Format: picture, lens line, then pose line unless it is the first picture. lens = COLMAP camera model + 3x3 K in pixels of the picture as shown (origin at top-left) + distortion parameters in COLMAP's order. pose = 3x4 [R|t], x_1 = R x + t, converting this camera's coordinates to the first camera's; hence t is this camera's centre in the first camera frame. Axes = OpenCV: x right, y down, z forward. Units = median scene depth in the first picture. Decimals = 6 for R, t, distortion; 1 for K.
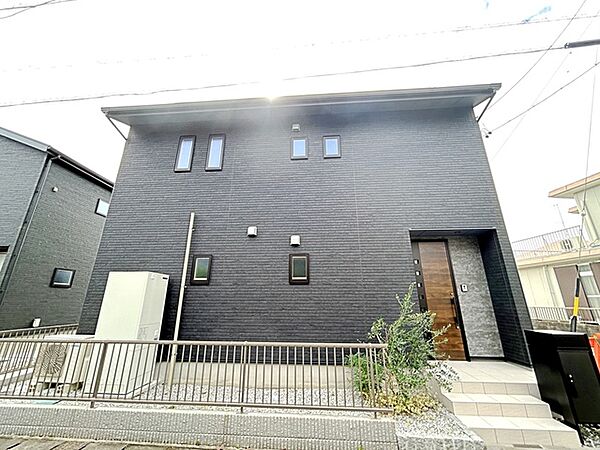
lens RADIAL K [[243.7, 0, 300.0], [0, 243.7, 225.0], [0, 0, 1]] dist [0.001384, 0.000210]
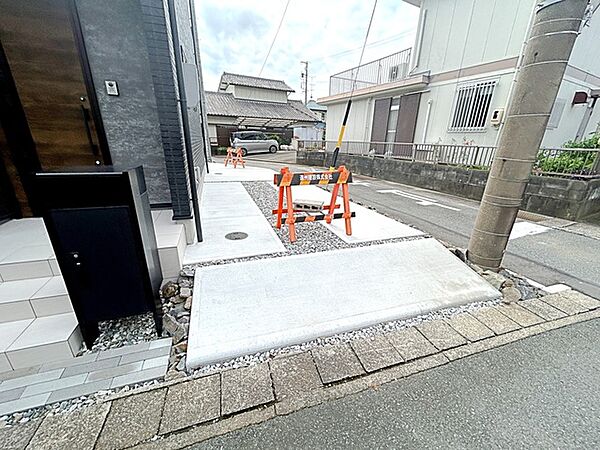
lens RADIAL K [[243.7, 0, 300.0], [0, 243.7, 225.0], [0, 0, 1]] dist [0.001384, 0.000210]
pose [[0.920222, -0.108991, 0.375914, 0.827804], [-0.139626, 0.805838, 0.575439, 0.142092], [-0.365643, -0.582019, 0.726332, 0.322956]]
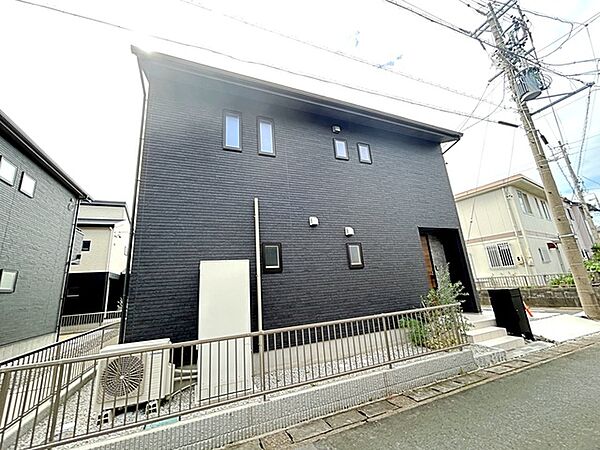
lens RADIAL K [[247.6, 0, 300.5], [0, 247.6, 223.0], [0, 0, 1]] dist [0.008932, -0.000016]
pose [[0.884965, 0.050953, 0.462862, -0.772253], [-0.064514, 0.997825, 0.013504, 0.022934], [-0.461167, -0.041811, 0.886328, 0.069197]]
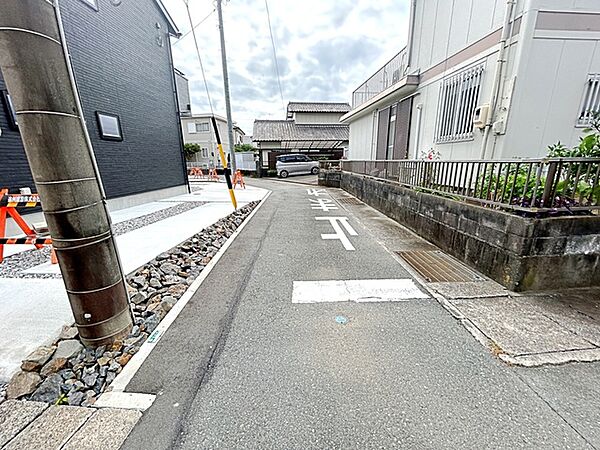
lens RADIAL K [[243.7, 0, 300.0], [0, 243.7, 225.0], [0, 0, 1]] dist [0.001384, 0.000210]
pose [[0.999832, -0.017753, 0.004502, 1.783817], [0.012616, 0.845780, 0.533383, 0.131488], [-0.013277, -0.533236, 0.845862, 0.276304]]
